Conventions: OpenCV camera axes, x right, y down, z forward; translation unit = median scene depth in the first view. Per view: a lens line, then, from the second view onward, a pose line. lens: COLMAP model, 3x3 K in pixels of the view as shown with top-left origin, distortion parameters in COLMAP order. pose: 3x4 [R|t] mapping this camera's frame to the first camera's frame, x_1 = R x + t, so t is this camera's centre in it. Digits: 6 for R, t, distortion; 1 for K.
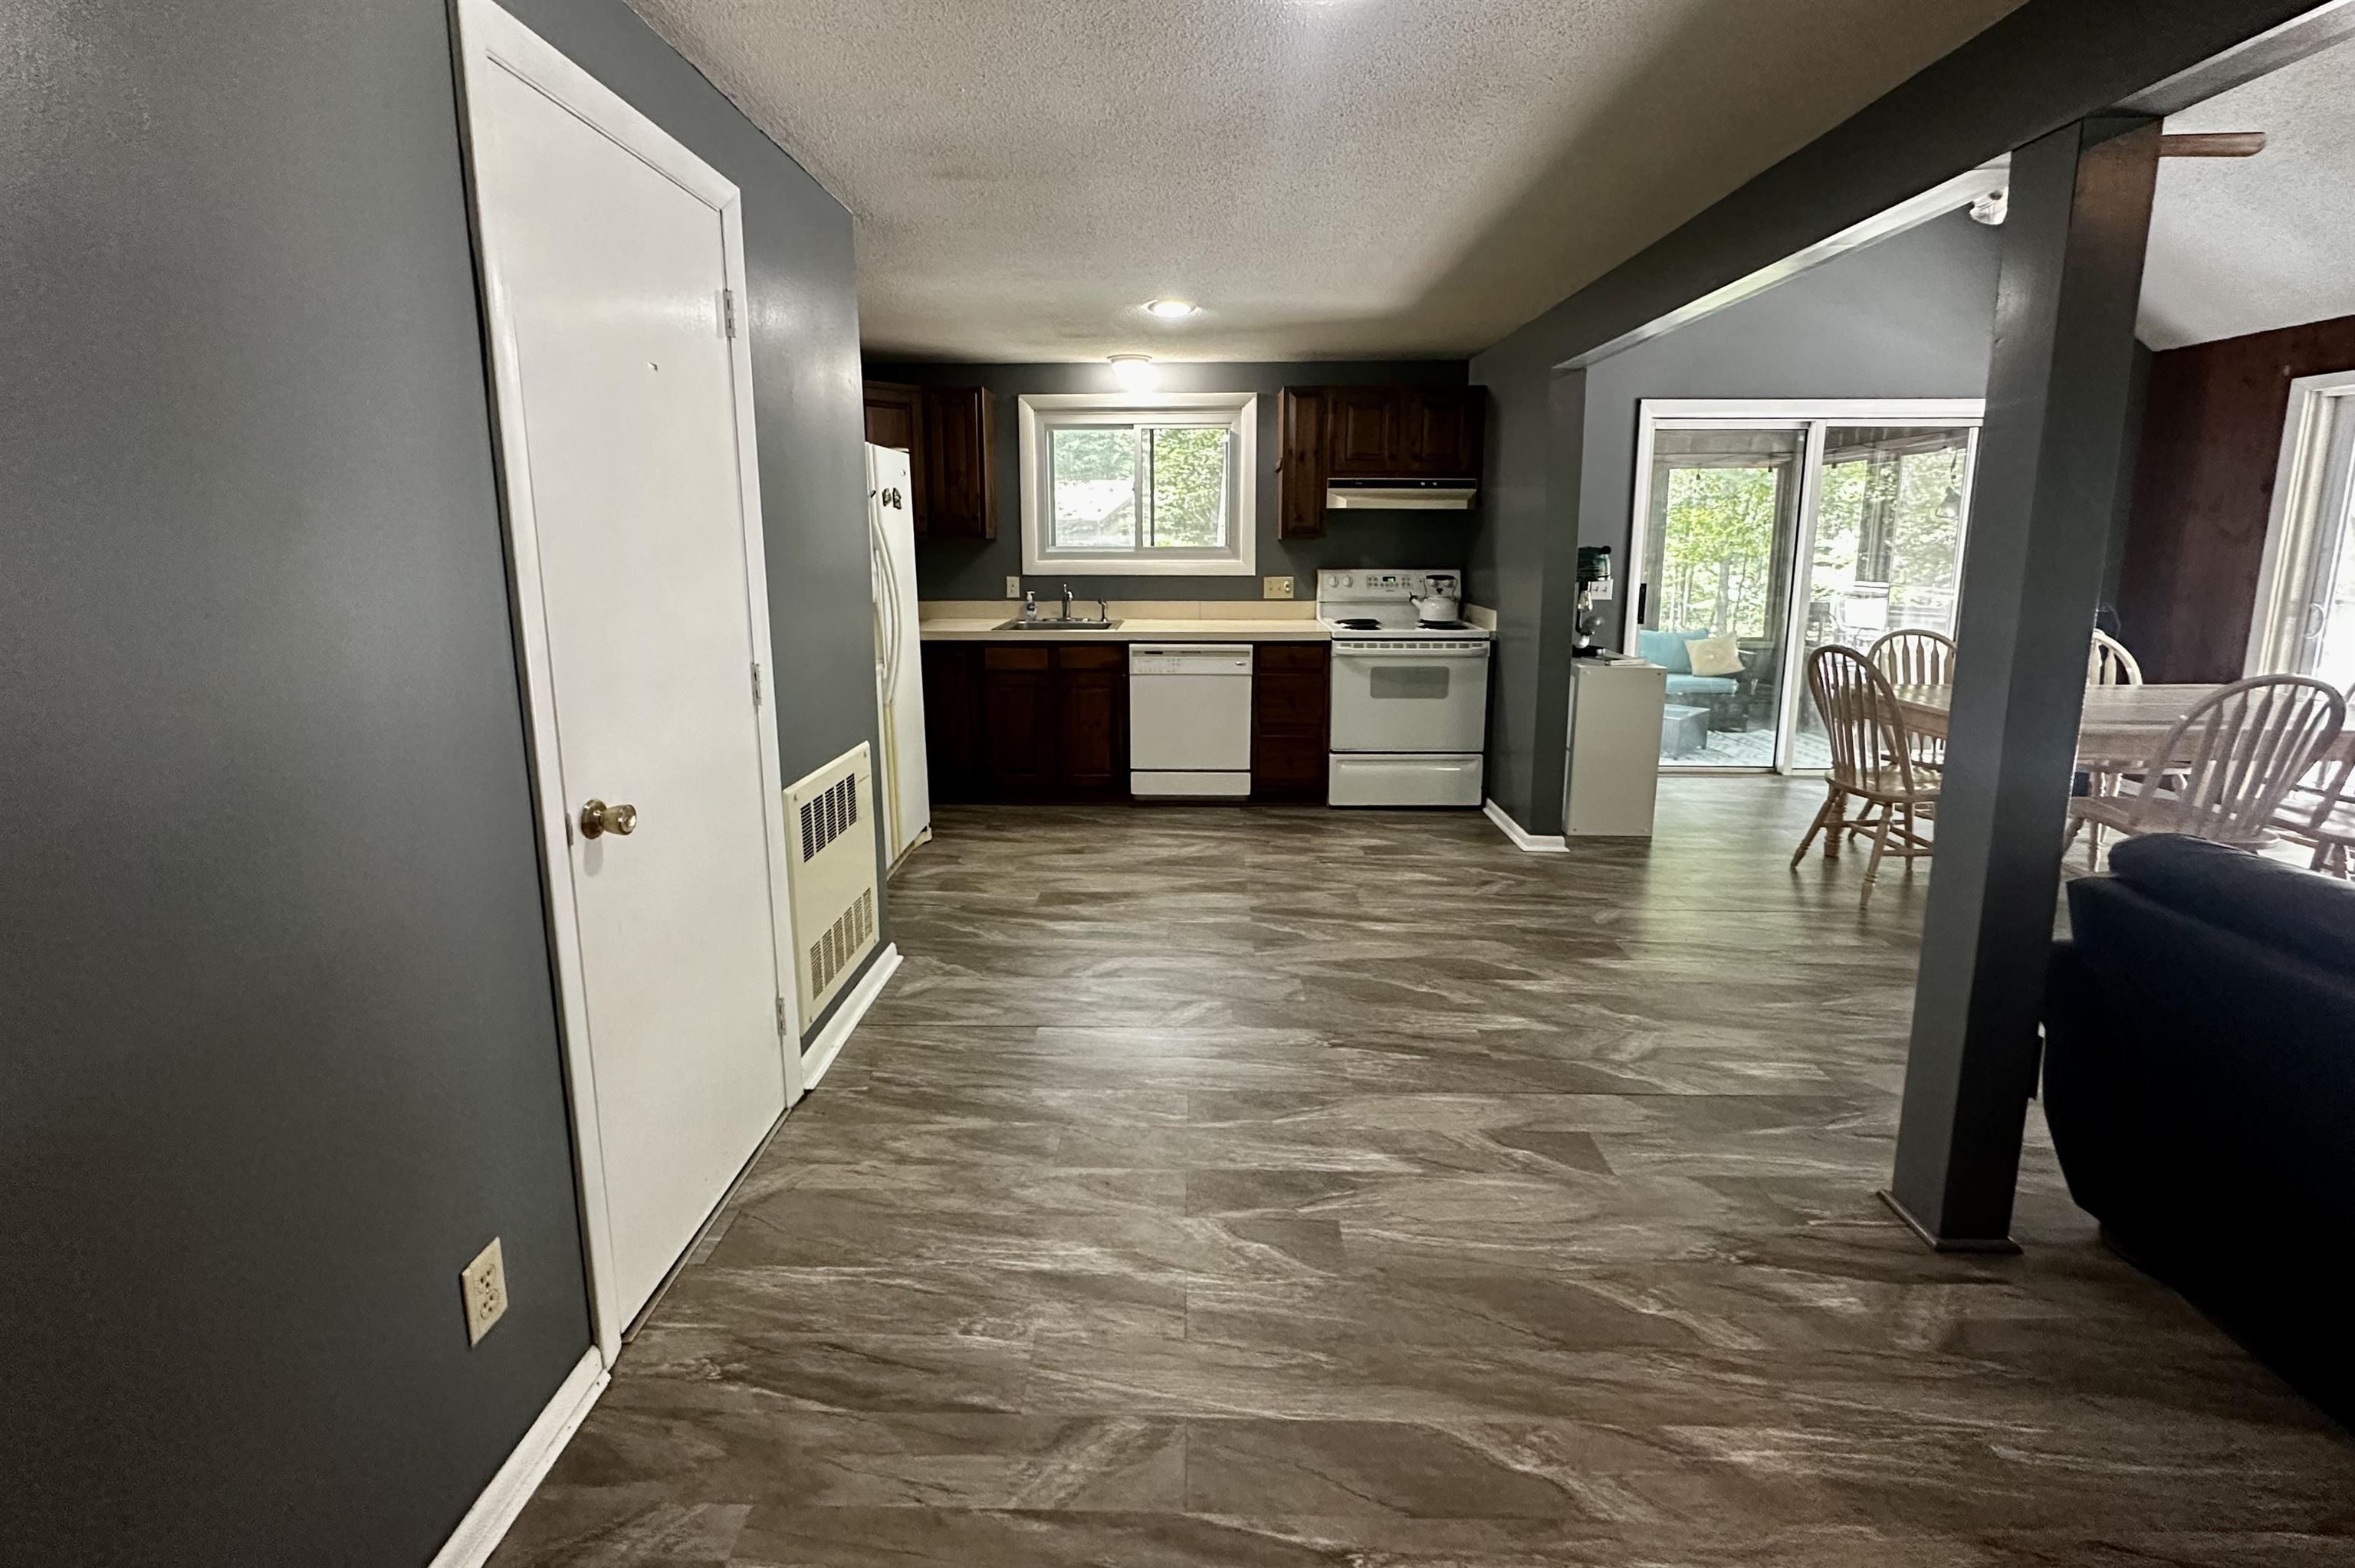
lens RADIAL K [[955.4, 0, 1176.6], [0, 955.4, 681.4], [0, 0, 1]] dist [-0.004226, 0.000670]
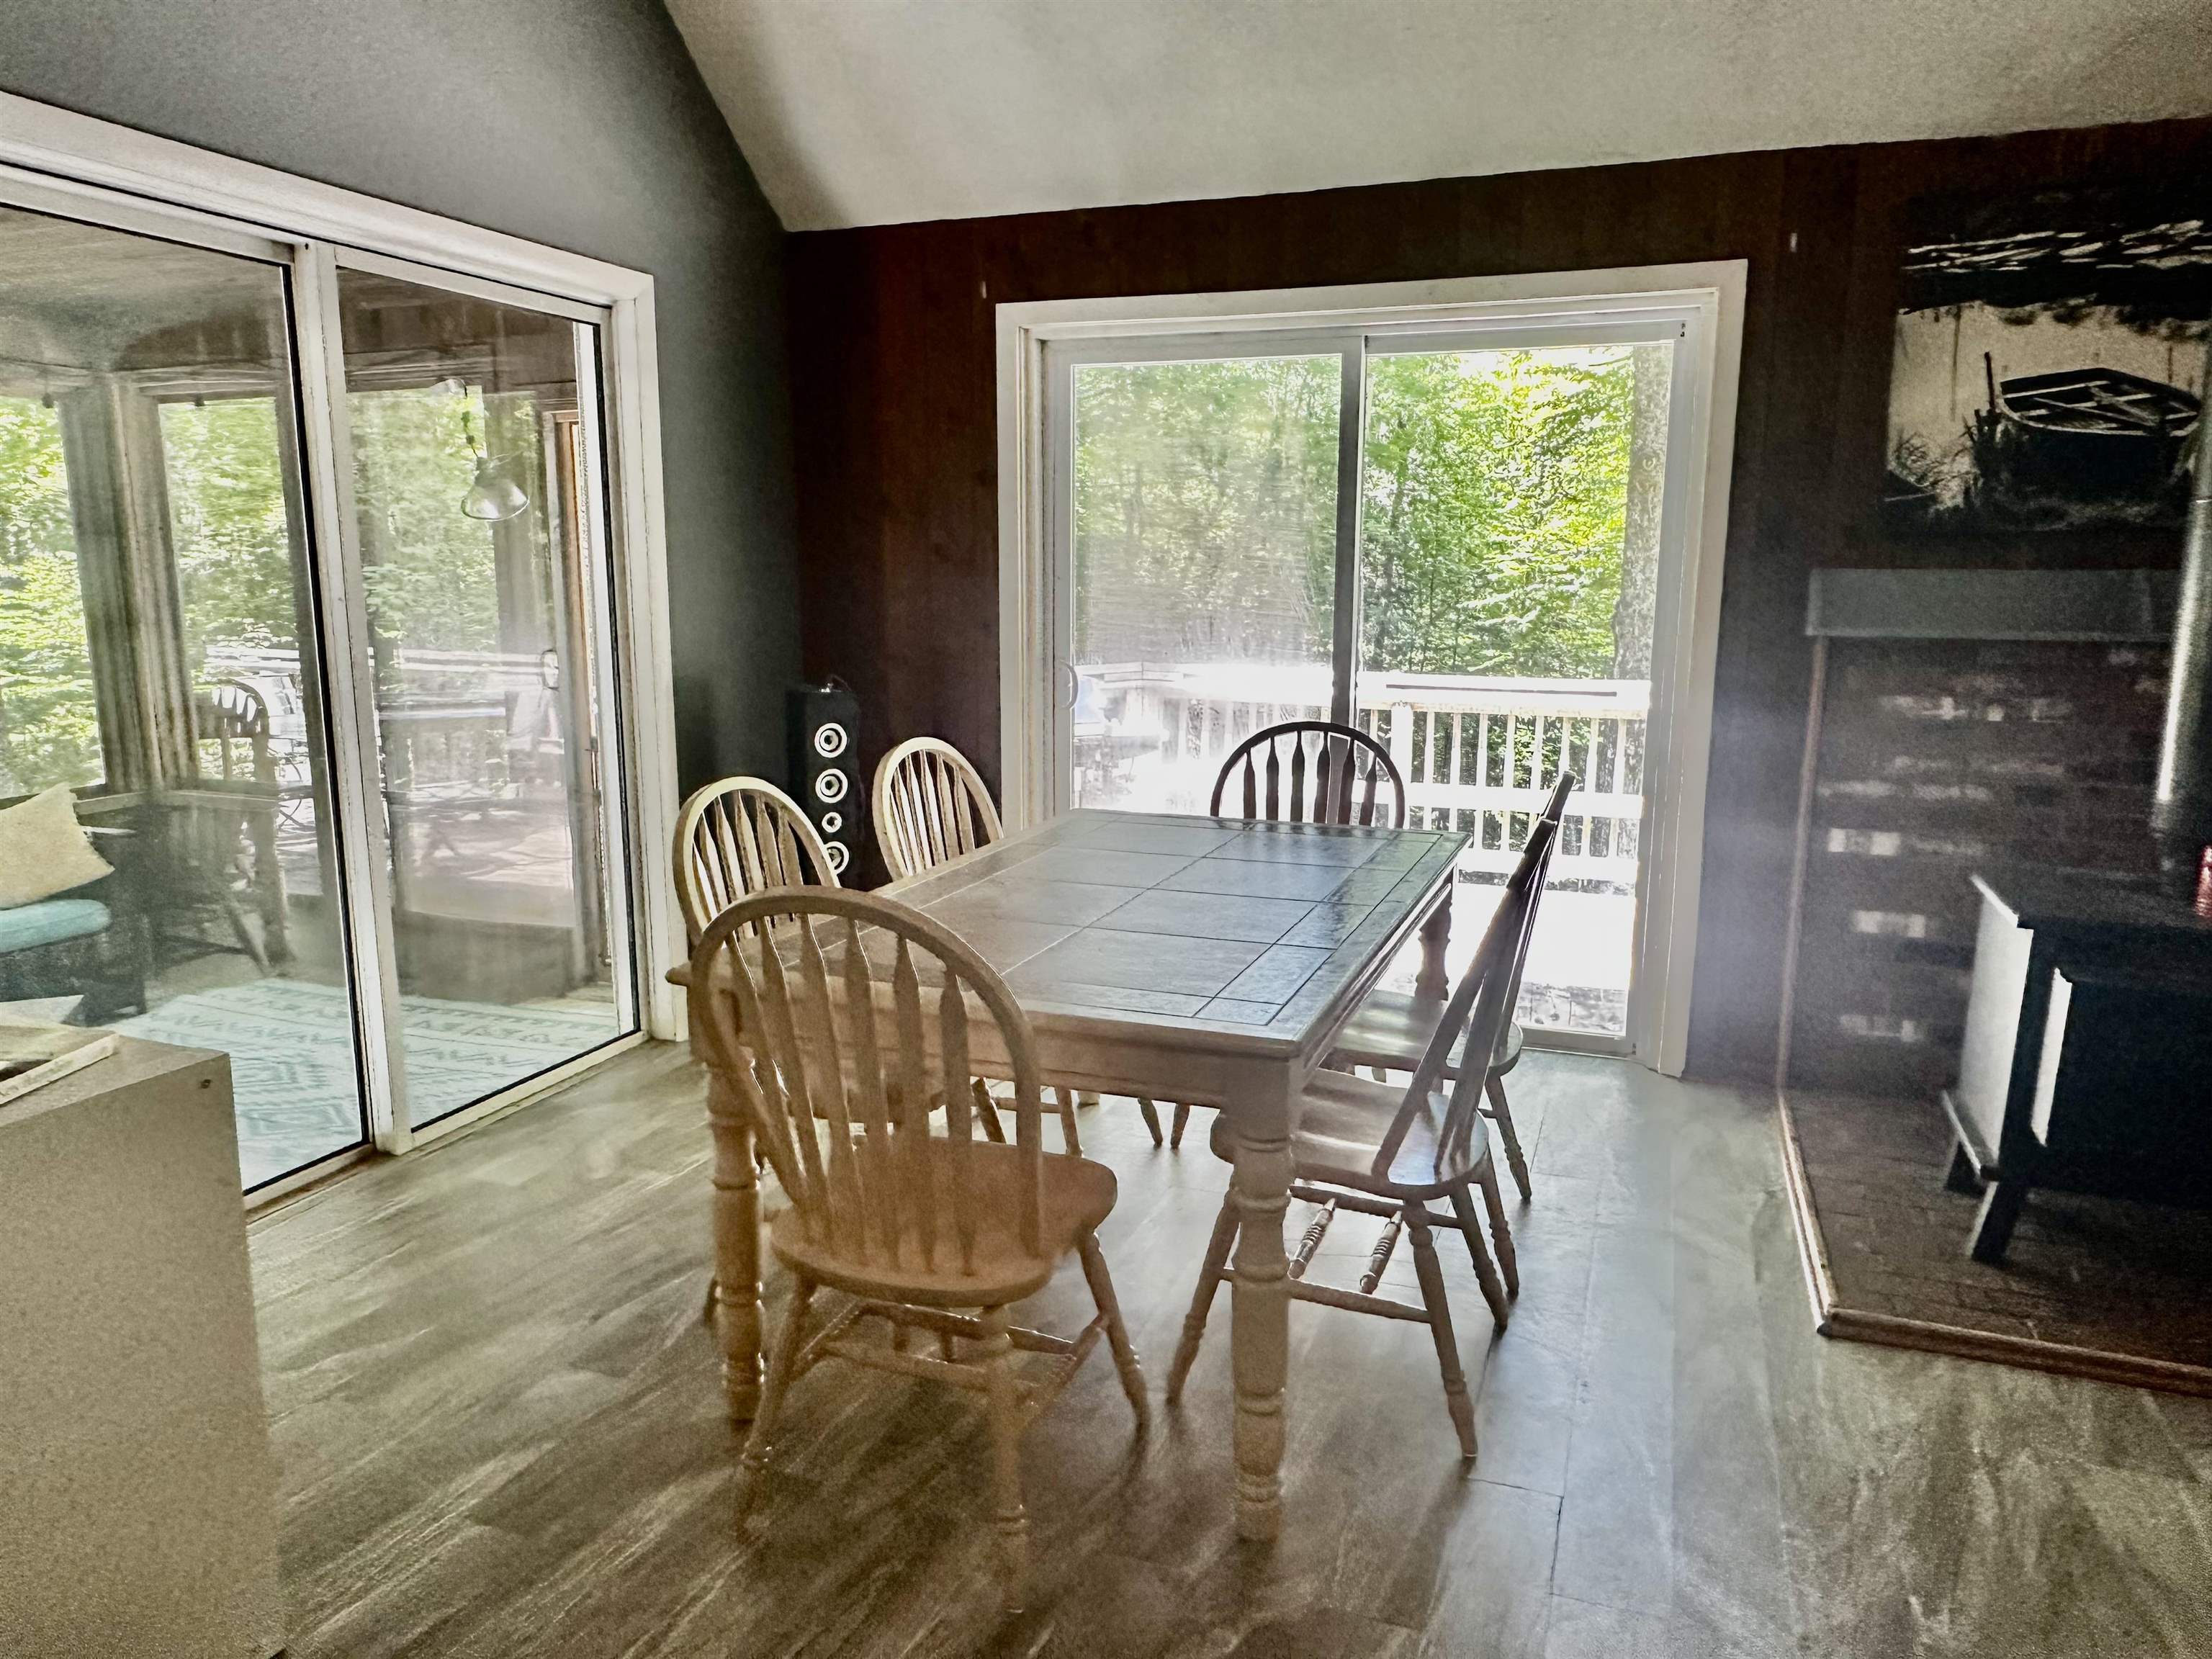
lens RADIAL K [[1508.9, 0, 1097.2], [0, 1508.9, 837.3], [0, 0, 1]] dist [-0.005280, -0.002619]
pose [[0.333128, -0.168742, 0.927659, 0.195995], [0.139898, 0.981811, 0.128354, -0.083682], [-0.932445, 0.087020, 0.350676, 0.566482]]
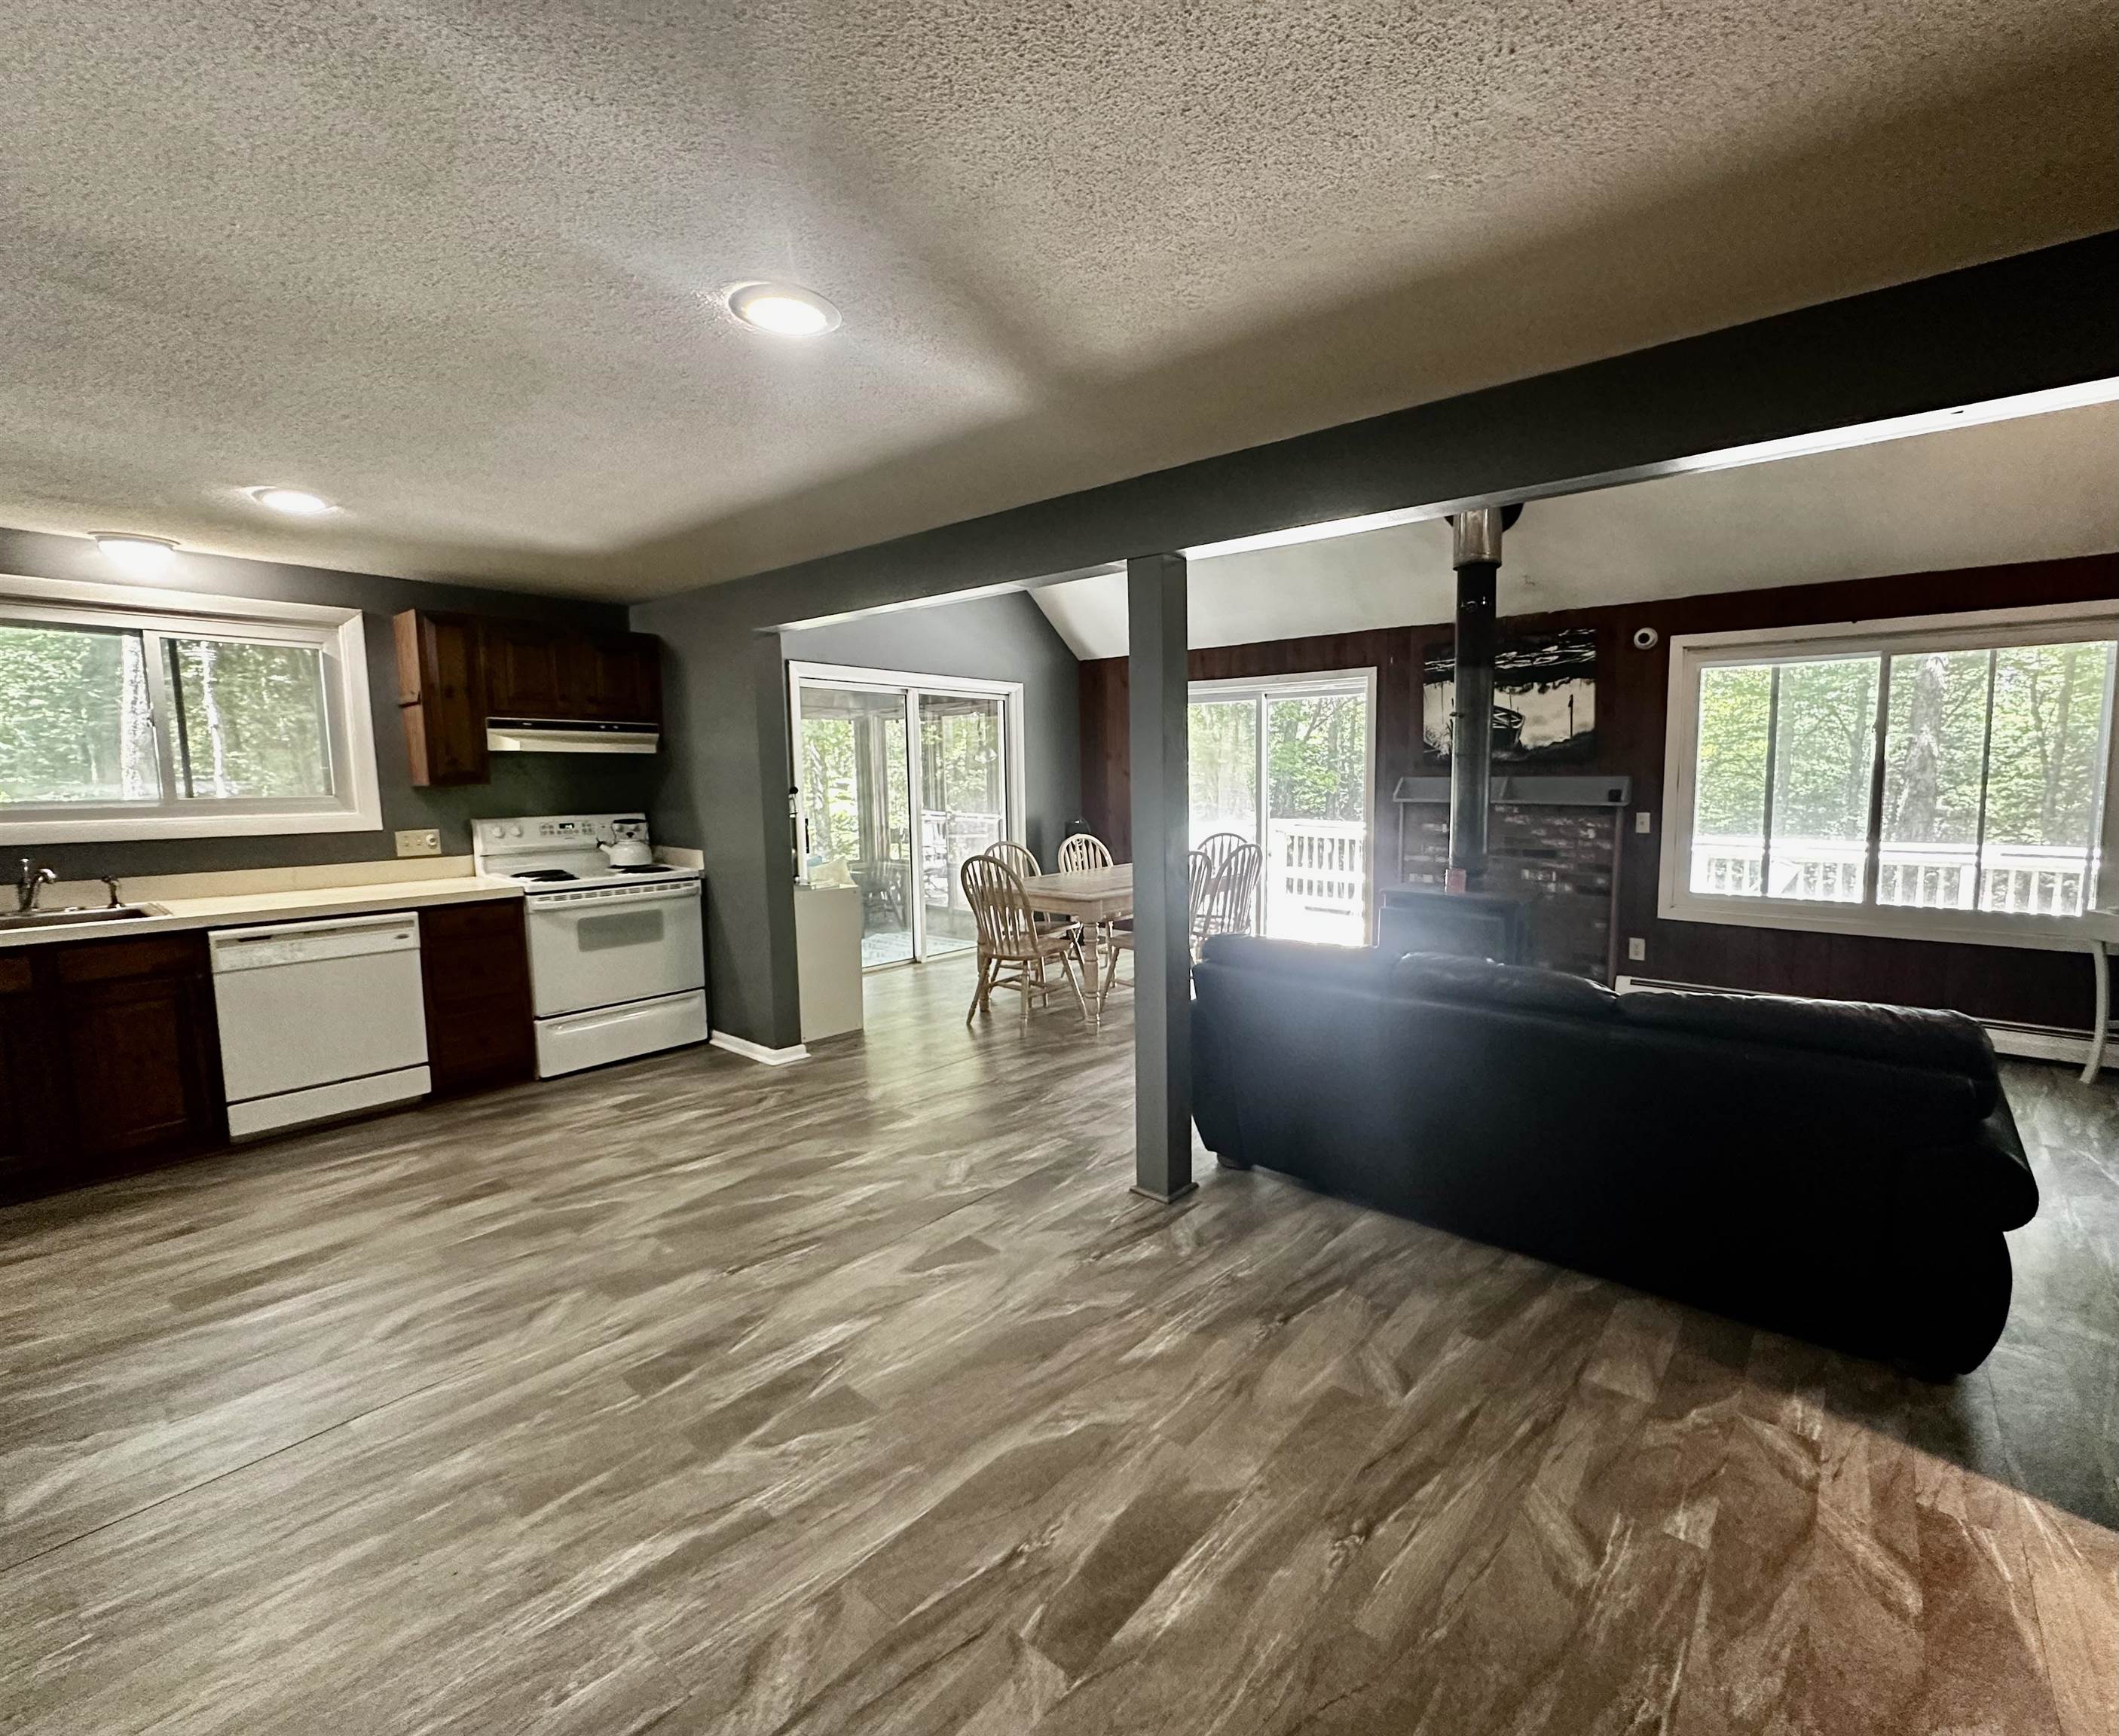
lens RADIAL K [[925.1, 0, 1161.6], [0, 925.1, 865.2], [0, 0, 1]] dist [-0.002196, 0.000957]
pose [[0.588242, -0.085003, 0.804205, -0.183177], [0.128689, 0.991627, 0.010682, -0.003635], [-0.798380, 0.097208, 0.594256, -0.004031]]
